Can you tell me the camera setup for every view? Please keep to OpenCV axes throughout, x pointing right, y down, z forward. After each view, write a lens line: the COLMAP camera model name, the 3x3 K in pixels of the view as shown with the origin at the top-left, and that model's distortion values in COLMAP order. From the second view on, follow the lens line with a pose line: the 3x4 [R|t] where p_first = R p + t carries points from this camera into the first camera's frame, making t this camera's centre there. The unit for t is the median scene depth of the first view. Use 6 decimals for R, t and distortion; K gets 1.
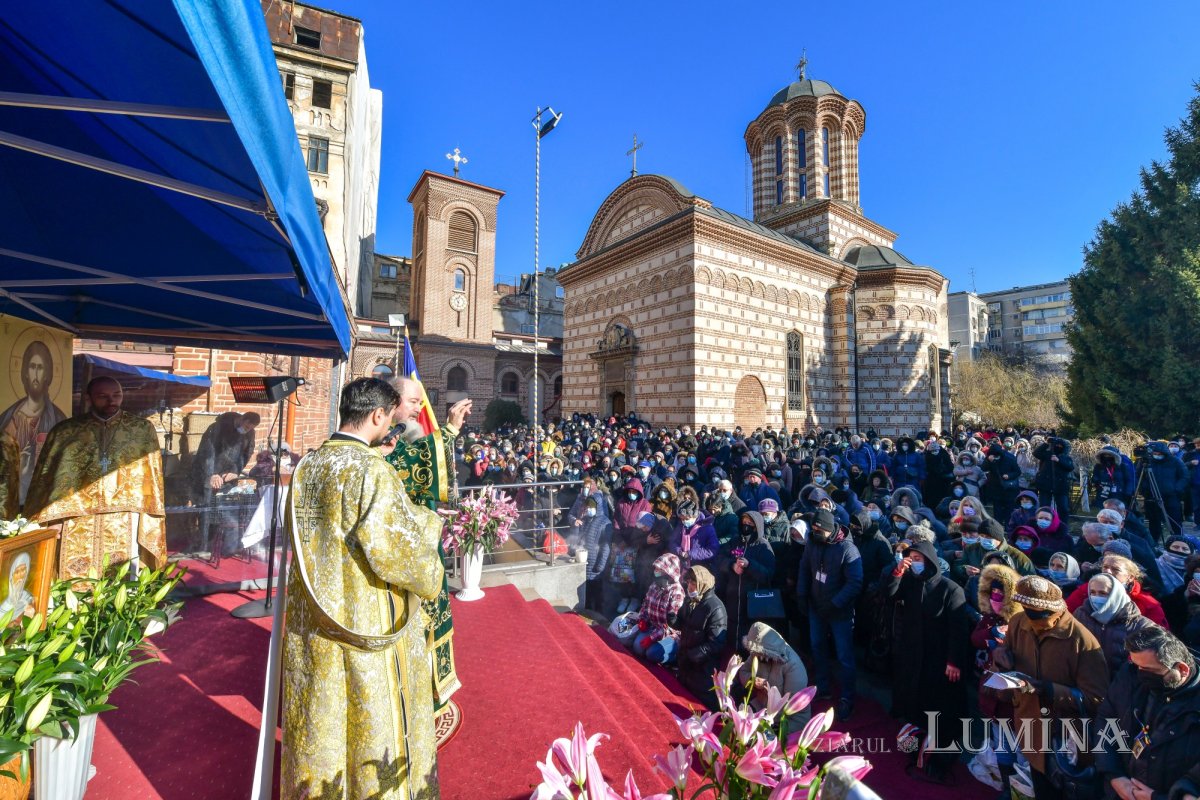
lens RADIAL K [[504.9, 0, 619.8], [0, 504.9, 379.4], [0, 0, 1]] dist [-0.002932, -0.000682]
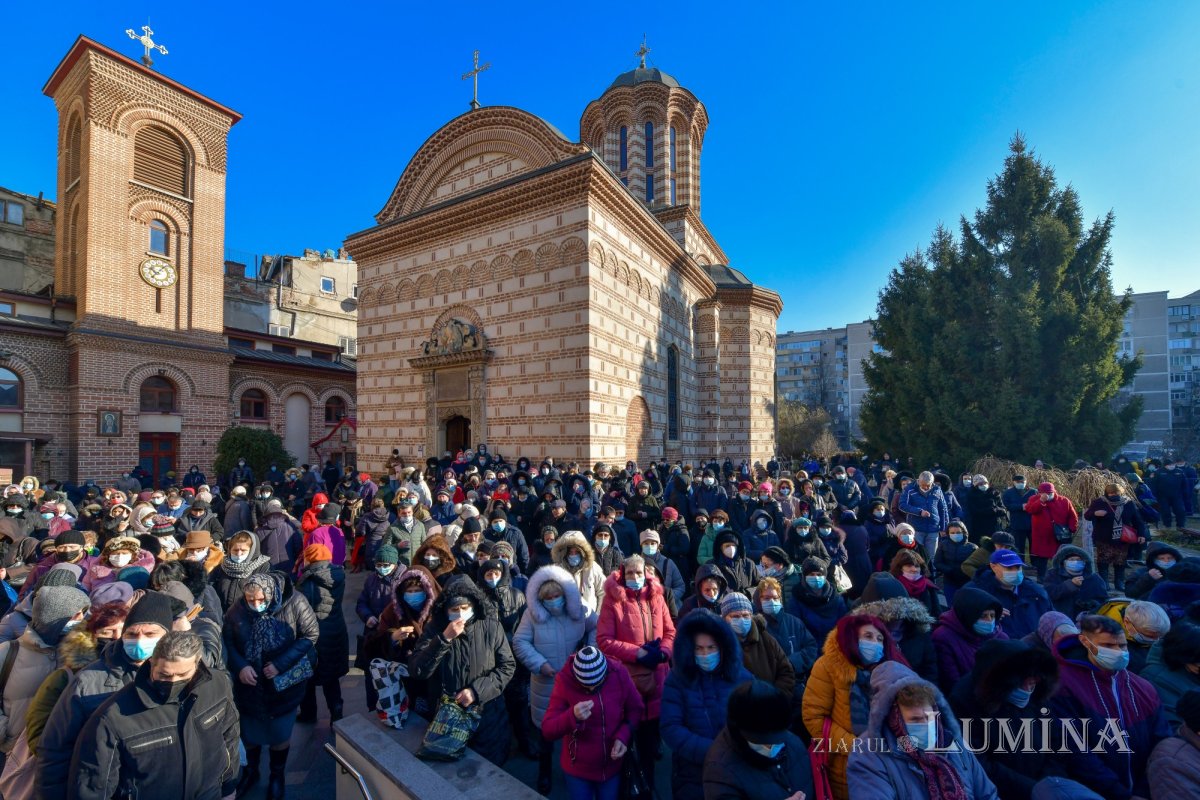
lens RADIAL K [[495.5, 0, 598.6], [0, 495.5, 441.9], [0, 0, 1]] dist [-0.001347, -0.002986]
pose [[0.909006, -0.007881, 0.416709, -0.108890], [-0.017630, 0.998199, 0.057336, 0.017950], [-0.416410, -0.059466, 0.907230, 0.278035]]
